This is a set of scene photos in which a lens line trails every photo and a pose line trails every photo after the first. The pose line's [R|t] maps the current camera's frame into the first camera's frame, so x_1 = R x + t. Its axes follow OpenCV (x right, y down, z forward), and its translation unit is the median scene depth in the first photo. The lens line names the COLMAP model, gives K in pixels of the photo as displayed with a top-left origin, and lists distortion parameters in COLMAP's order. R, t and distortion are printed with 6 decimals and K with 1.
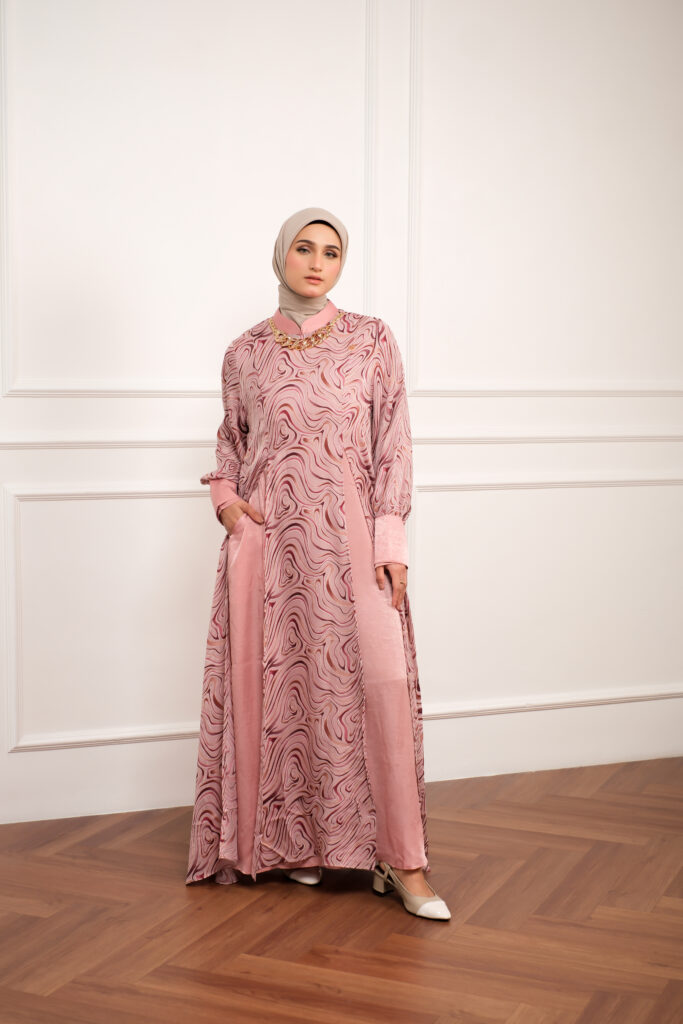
lens RADIAL K [[1587.8, 0, 338.5], [0, 1587.8, 555.6], [0, 0, 1]] dist [-0.026346, -0.045514]
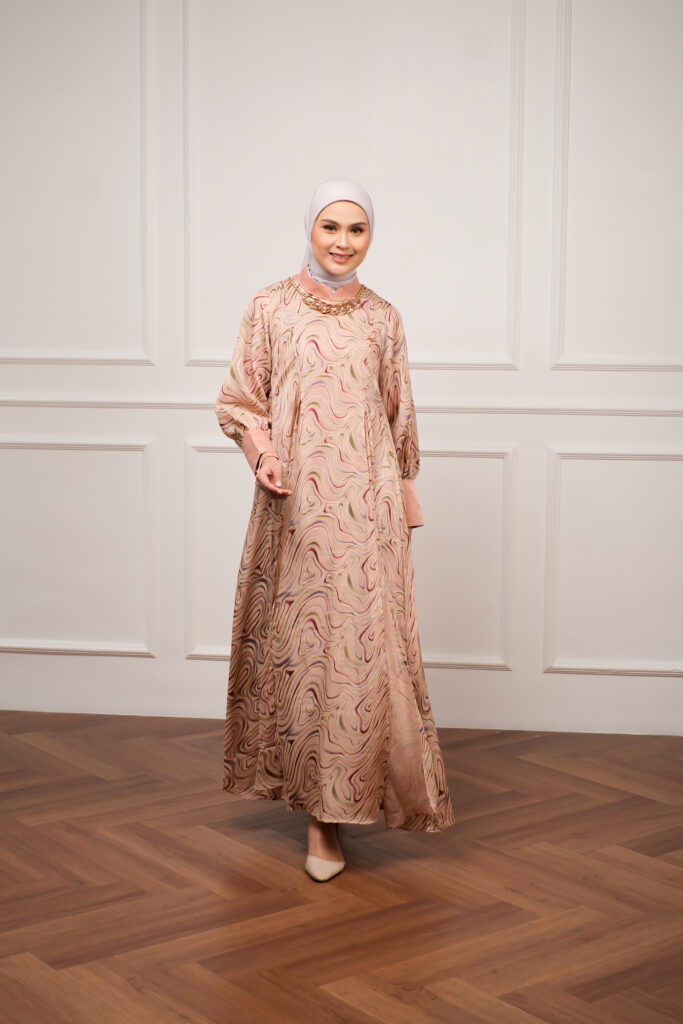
lens RADIAL K [[1607.7, 0, 341.5], [0, 1607.7, 512.0], [0, 0, 1]] dist [-0.043598, 0.021238]
pose [[0.875079, 0.053531, -0.481011, 0.550671], [-0.060358, 0.998176, 0.001279, 0.003889], [0.480202, 0.027913, 0.876714, -0.028323]]
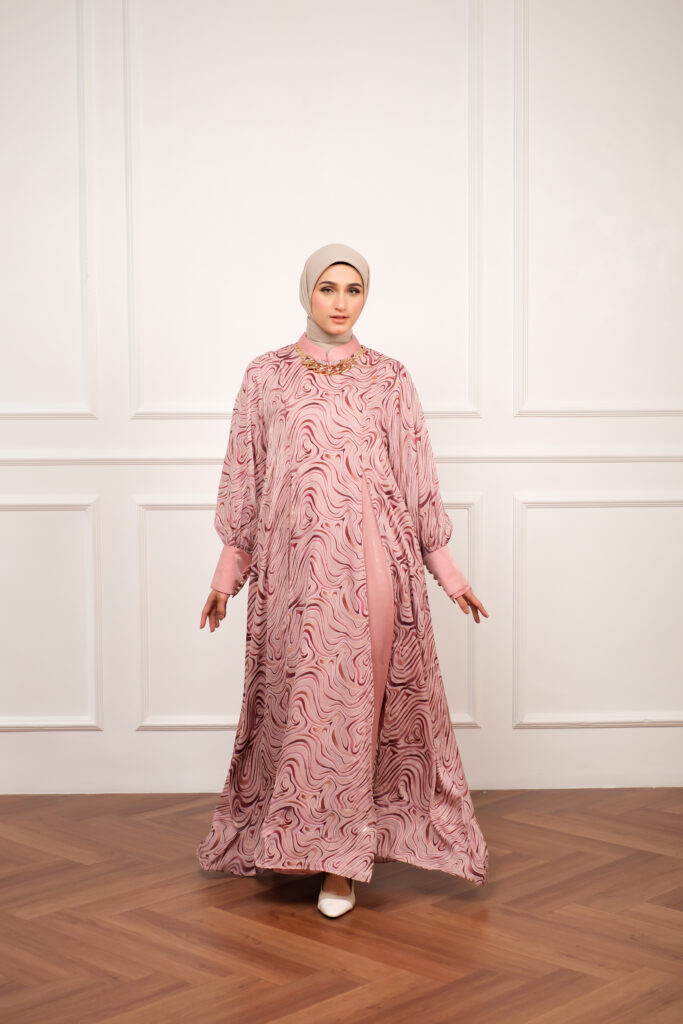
lens RADIAL K [[1670.4, 0, 341.5], [0, 1670.4, 512.0], [0, 0, 1]] dist [-0.040179, 0.020893]
pose [[0.936983, 0.015172, -0.349046, 0.396144], [-0.030262, 0.998826, -0.037821, 0.009550], [0.348062, 0.046001, 0.936342, -0.089948]]
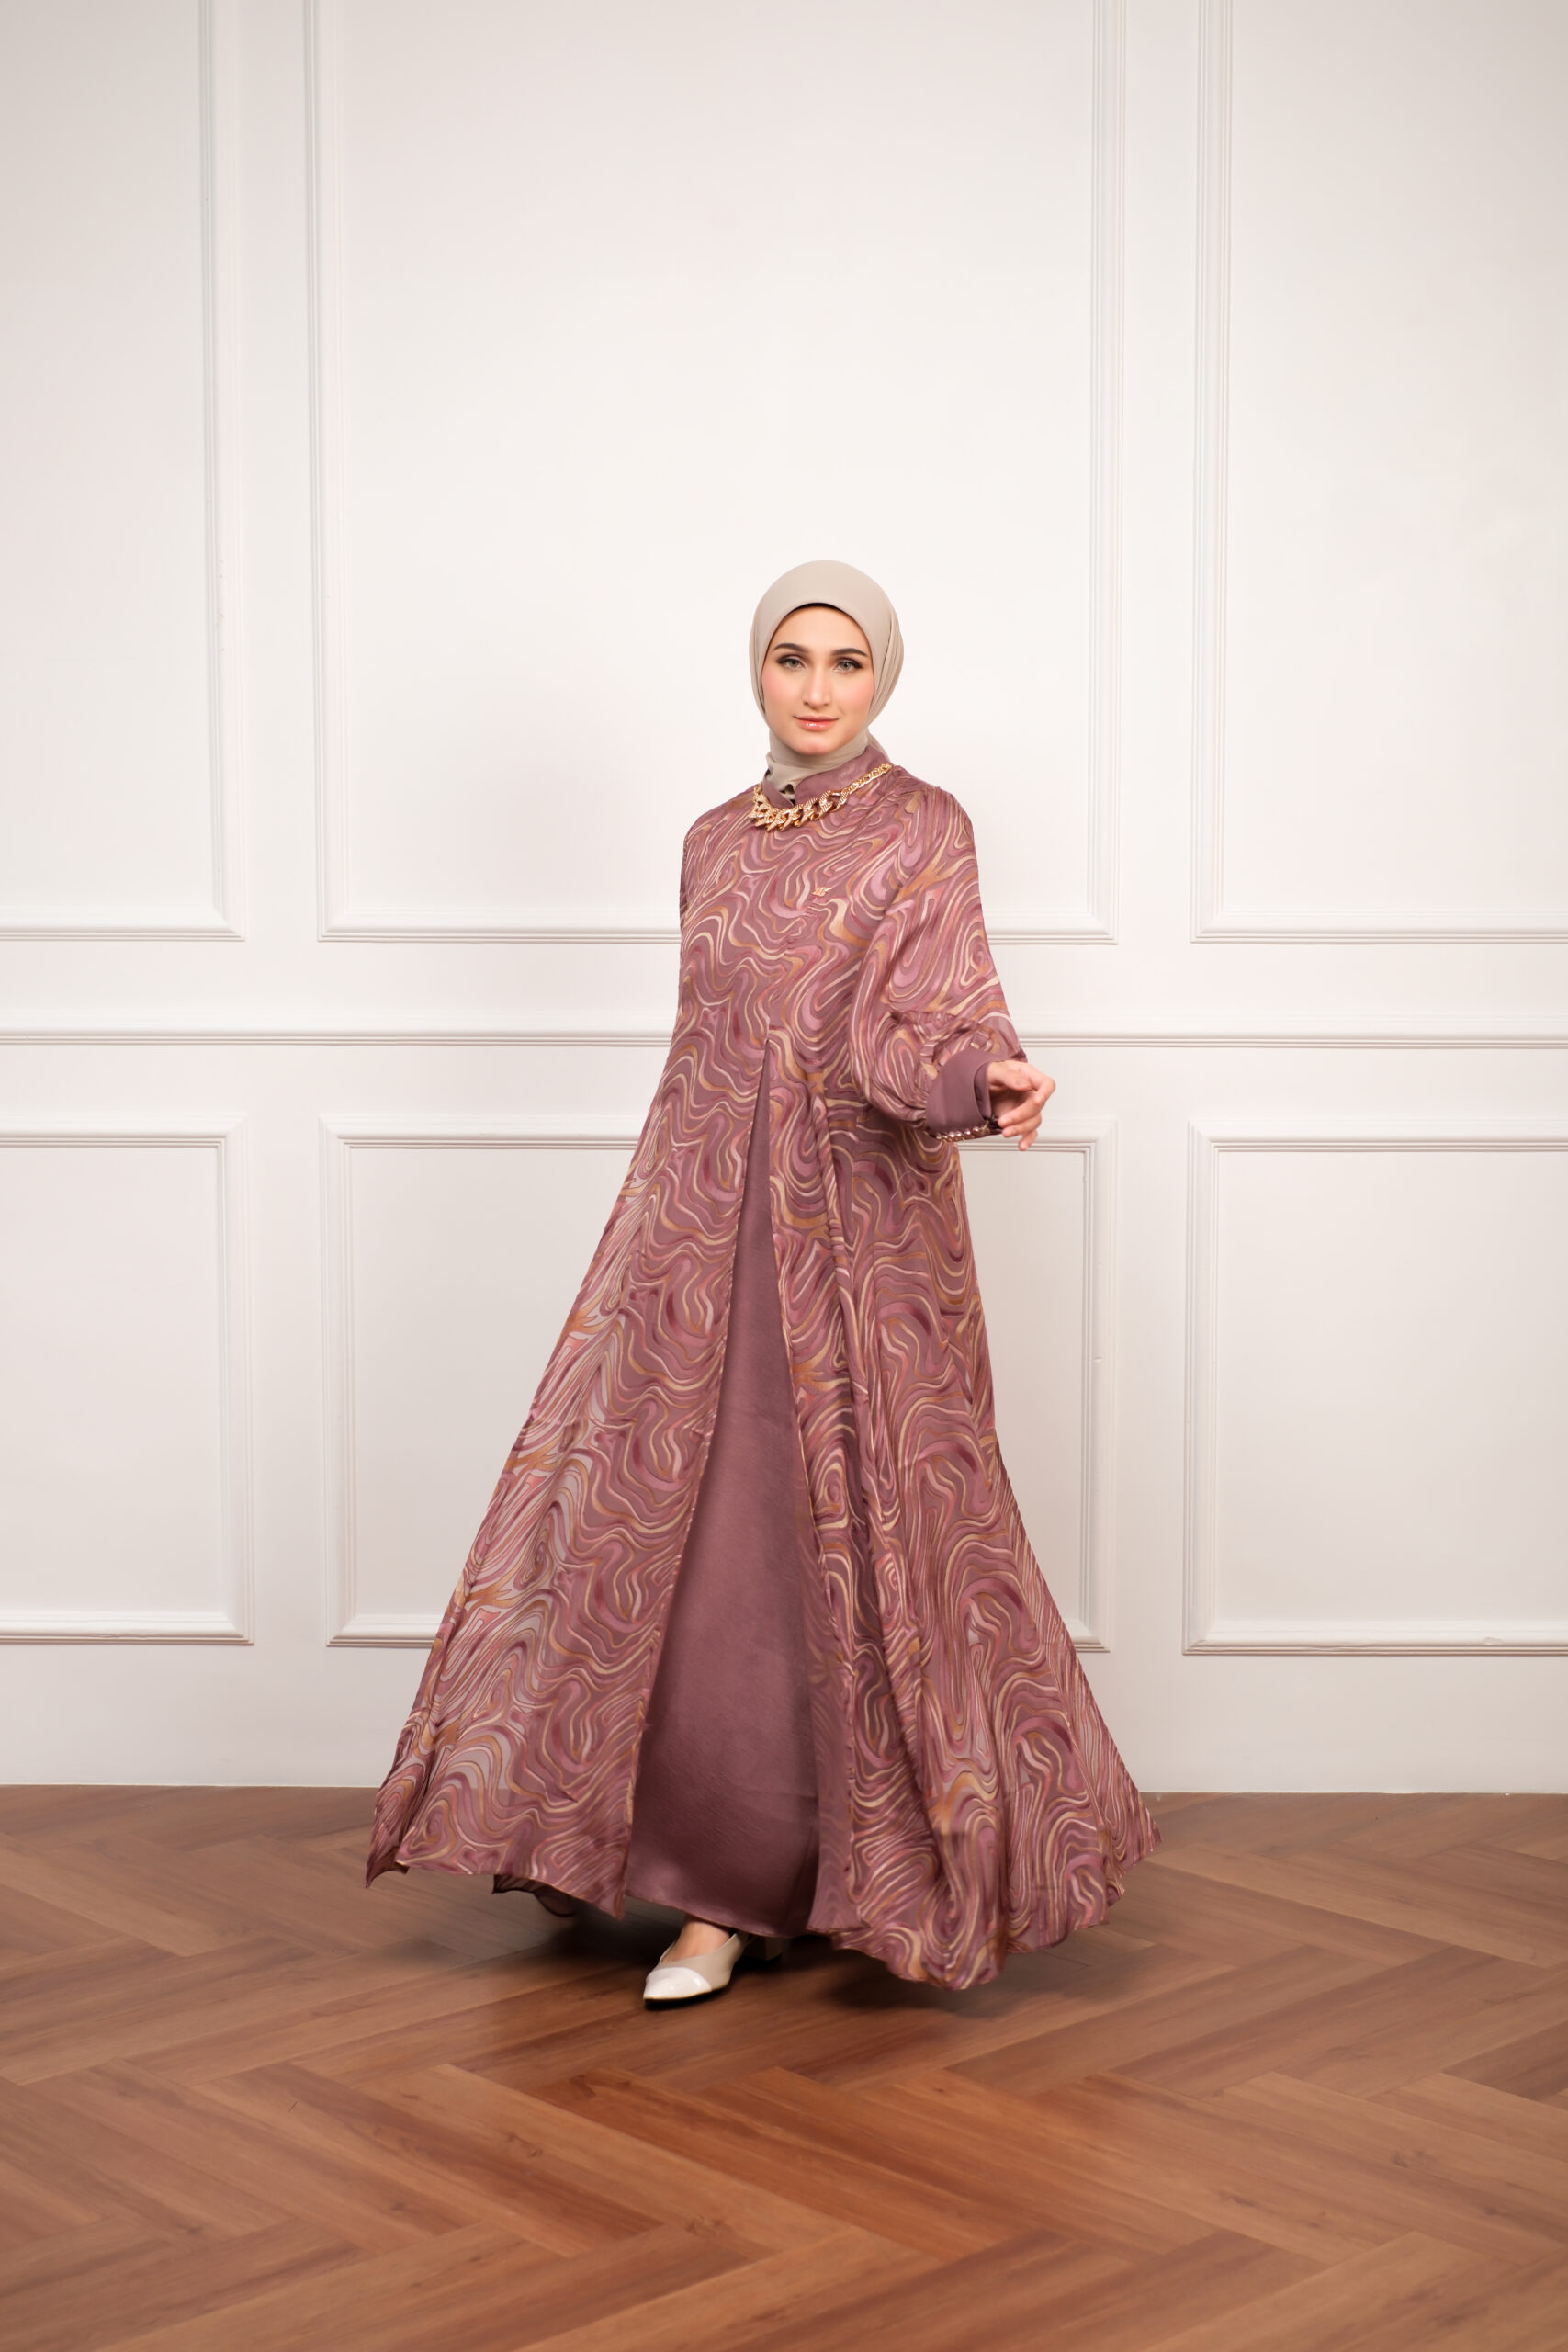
lens RADIAL K [[3684.9, 0, 800.5], [0, 3684.9, 1205.1], [0, 0, 1]] dist [-0.037652, 0.003863]
pose [[0.920043, 0.032716, -0.390450, 0.437668], [-0.041016, 0.999075, -0.012934, -0.007643], [0.389666, 0.027915, 0.920533, -0.026667]]
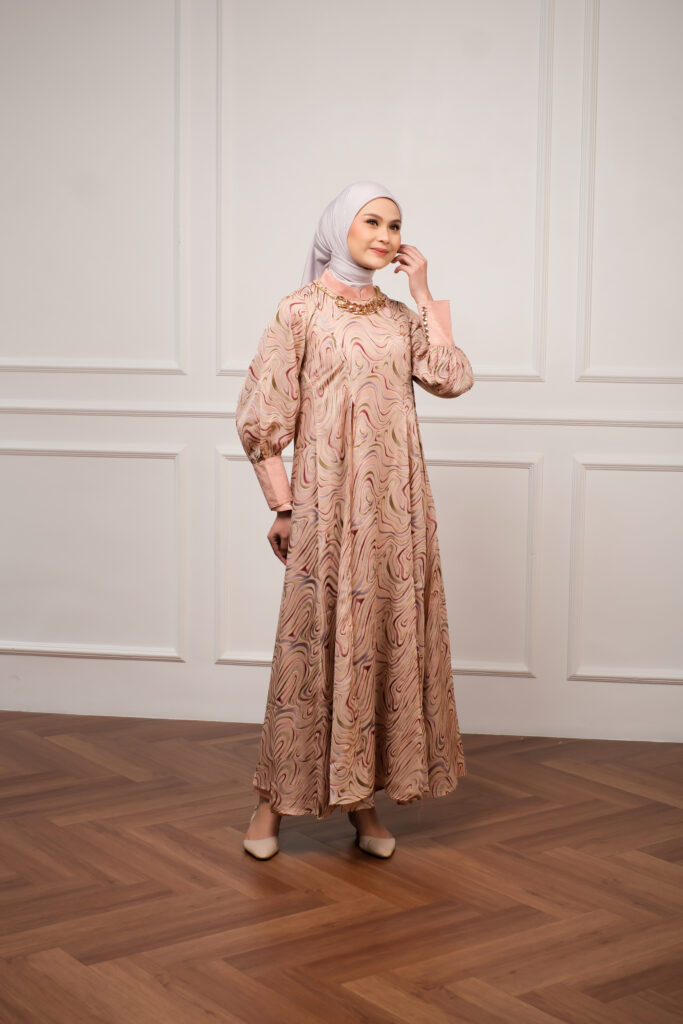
lens RADIAL K [[1607.7, 0, 341.5], [0, 1607.7, 512.0], [0, 0, 1]] dist [-0.043598, 0.021238]
pose [[0.864917, 0.057191, -0.498645, 0.564618], [-0.066611, 0.997778, -0.001102, 0.001600], [0.497474, 0.034168, 0.866806, -0.045525]]
